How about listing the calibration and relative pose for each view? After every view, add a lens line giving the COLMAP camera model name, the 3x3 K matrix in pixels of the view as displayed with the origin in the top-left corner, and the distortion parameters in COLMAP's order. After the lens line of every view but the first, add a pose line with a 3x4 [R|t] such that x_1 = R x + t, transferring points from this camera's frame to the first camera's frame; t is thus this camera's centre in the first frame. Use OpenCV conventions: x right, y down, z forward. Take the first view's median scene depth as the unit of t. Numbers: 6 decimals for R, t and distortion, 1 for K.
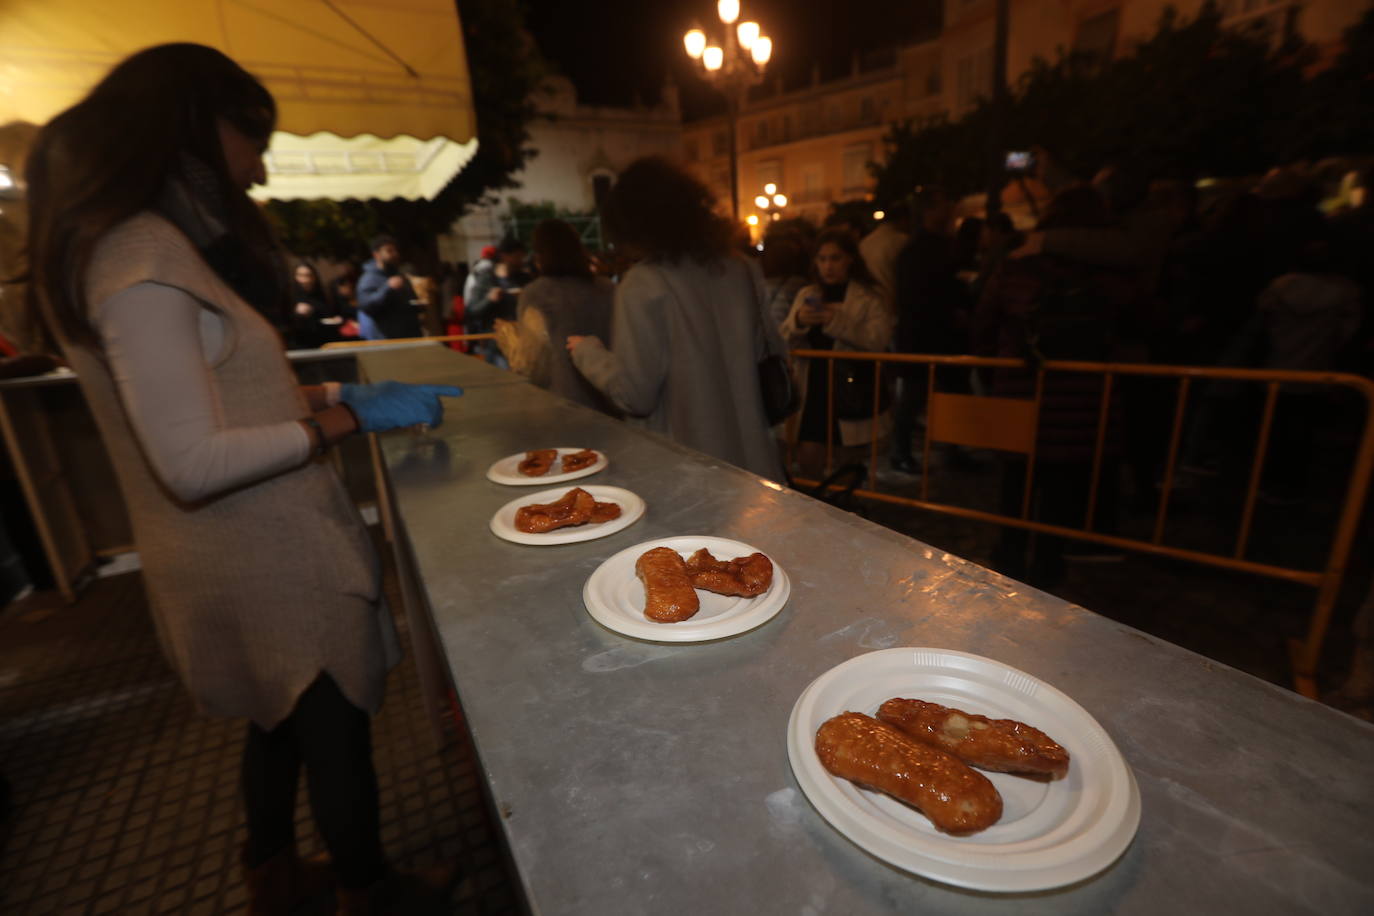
lens RADIAL K [[608.9, 0, 694.6], [0, 608.9, 441.7], [0, 0, 1]] dist [-0.042987, 0.010055]
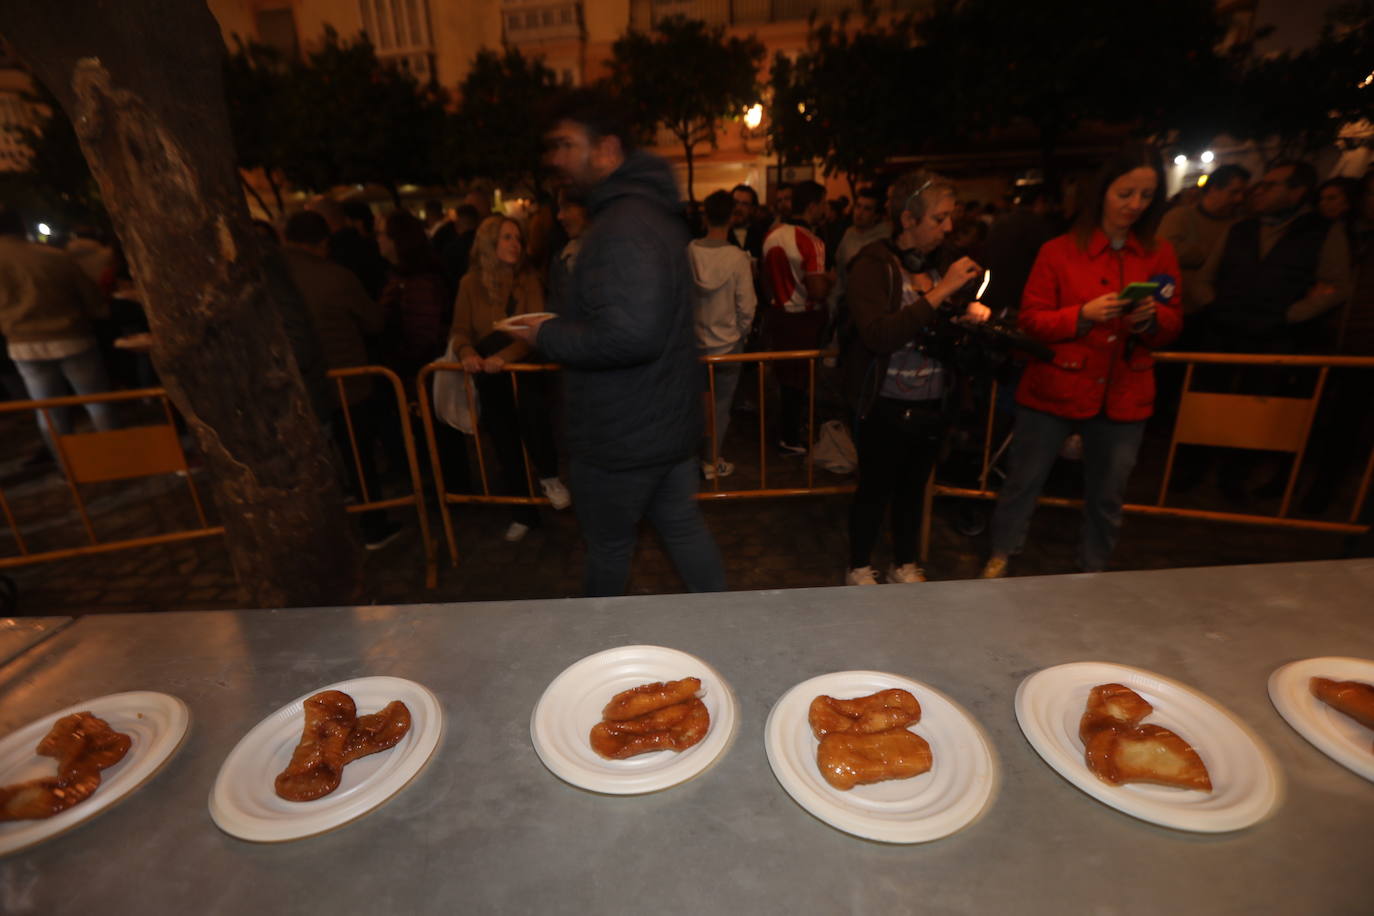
lens RADIAL K [[608.9, 0, 690.8], [0, 608.9, 453.3], [0, 0, 1]] dist [-0.042987, 0.010055]
pose [[0.500592, -0.260614, 0.825523, 0.027997], [0.233160, 0.958959, 0.161353, 0.006573], [-0.833693, 0.111707, 0.540812, -0.073347]]
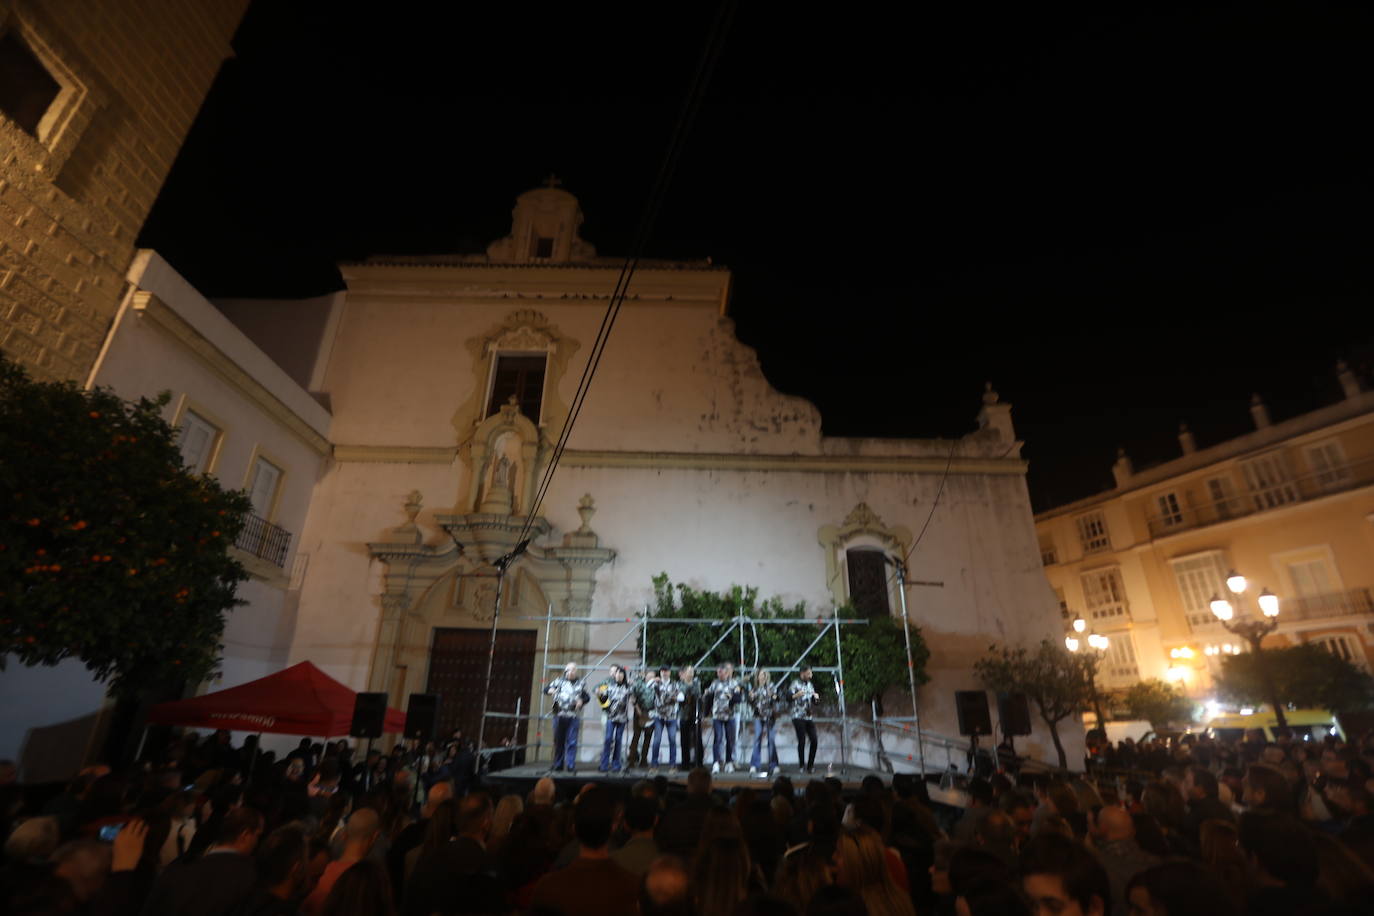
lens RADIAL K [[608.9, 0, 689.9], [0, 608.9, 451.9], [0, 0, 1]] dist [-0.042987, 0.010055]
pose [[0.867972, -0.126874, -0.480133, -0.064700], [-0.204594, 0.789600, -0.578509, -0.497274], [0.452511, 0.600362, 0.659393, 1.551676]]
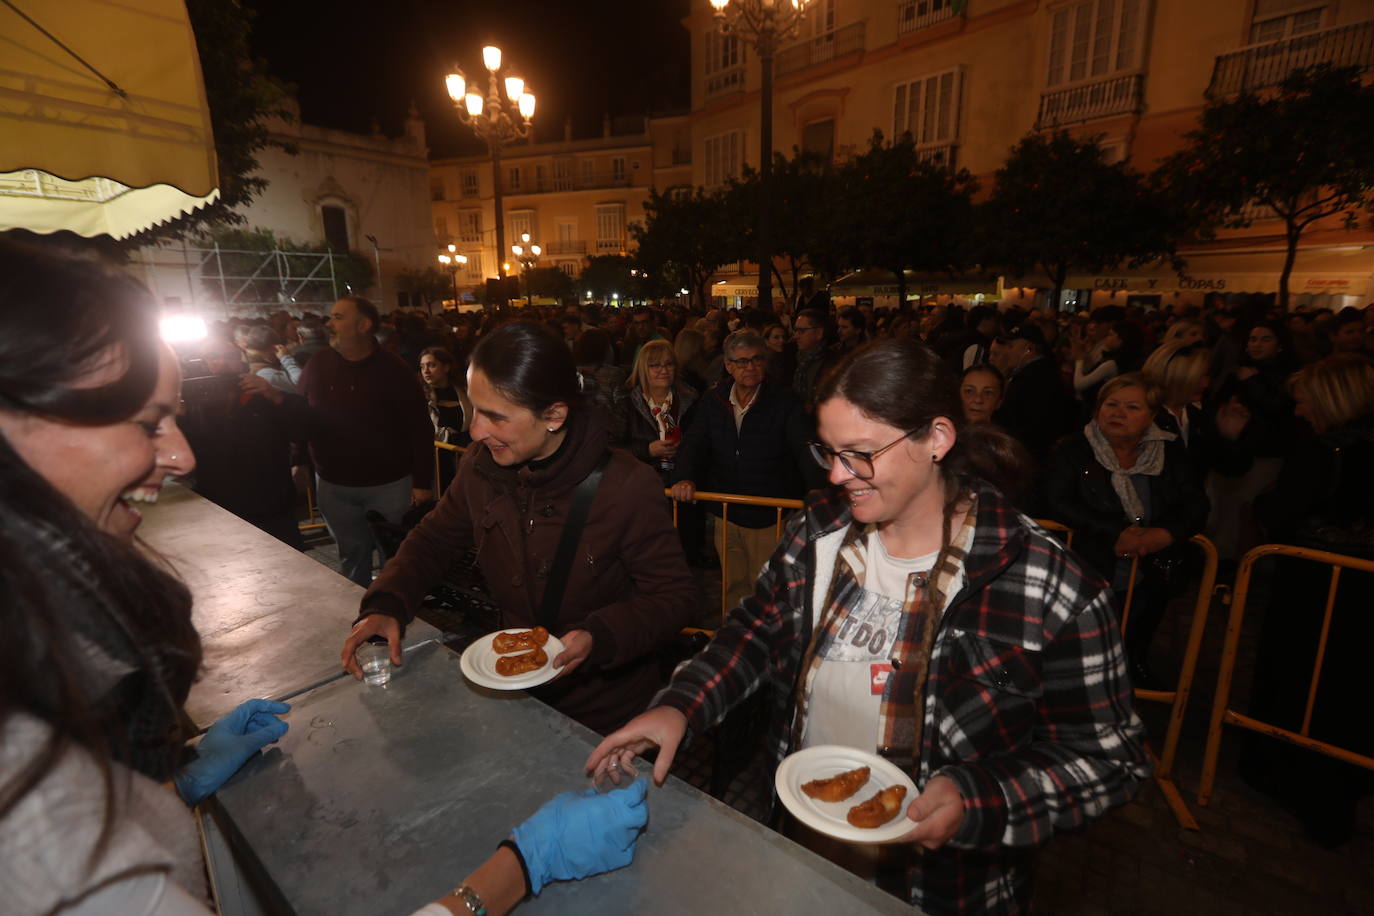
lens RADIAL K [[608.9, 0, 690.7], [0, 608.9, 460.0], [0, 0, 1]] dist [-0.042987, 0.010055]
pose [[0.924814, -0.033962, 0.378900, -0.039806], [0.050681, 0.998128, -0.034236, -0.039406], [-0.377028, 0.050865, 0.924804, 0.037085]]
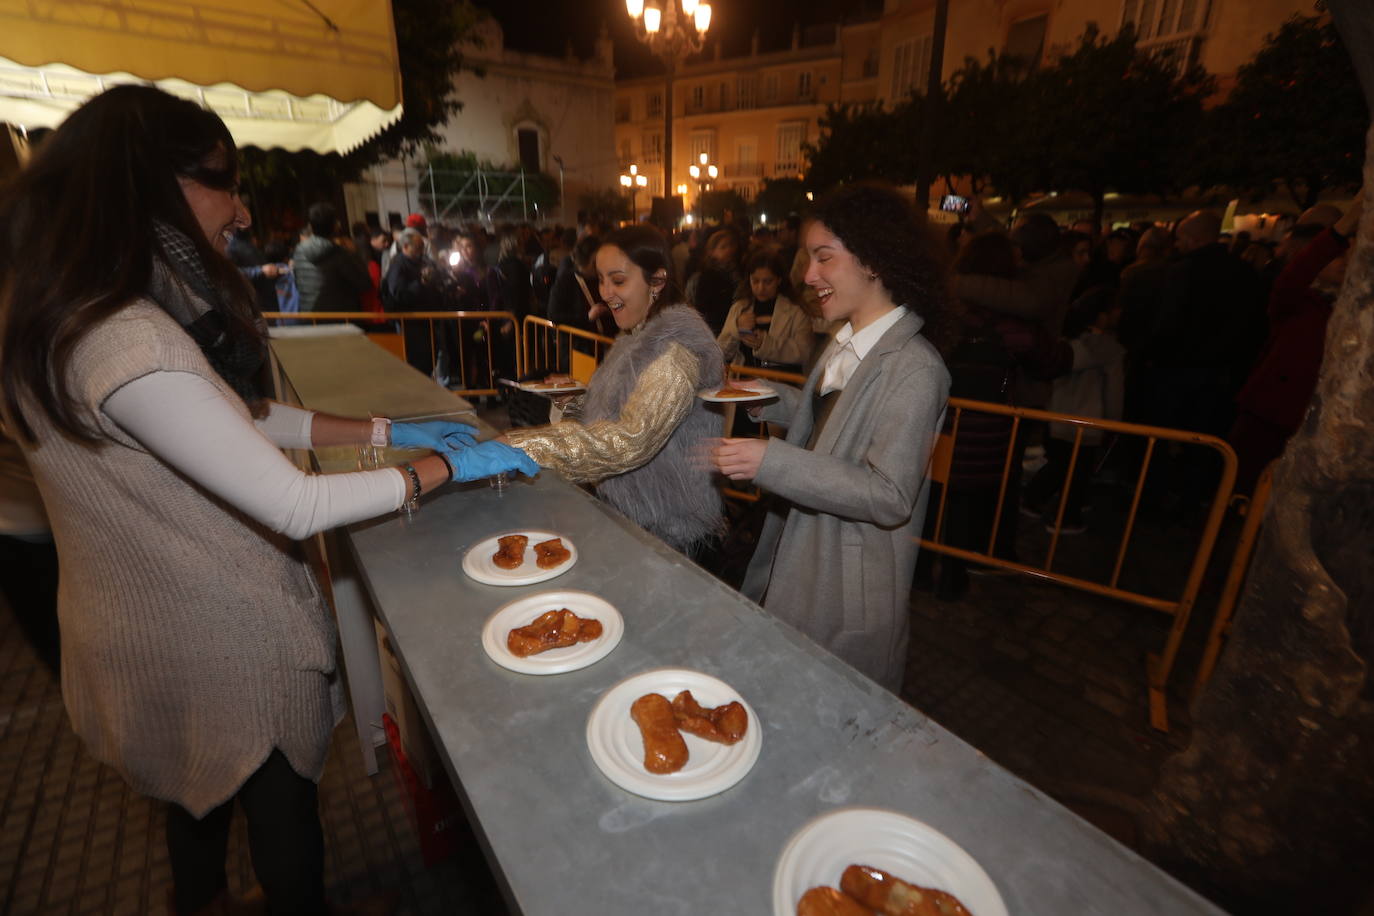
lens RADIAL K [[608.9, 0, 691.7], [0, 608.9, 456.6], [0, 0, 1]] dist [-0.042987, 0.010055]
pose [[0.991315, 0.033476, 0.127180, -0.006309], [-0.042583, 0.996667, 0.069576, -0.015986], [-0.124427, -0.074387, 0.989436, -0.005324]]
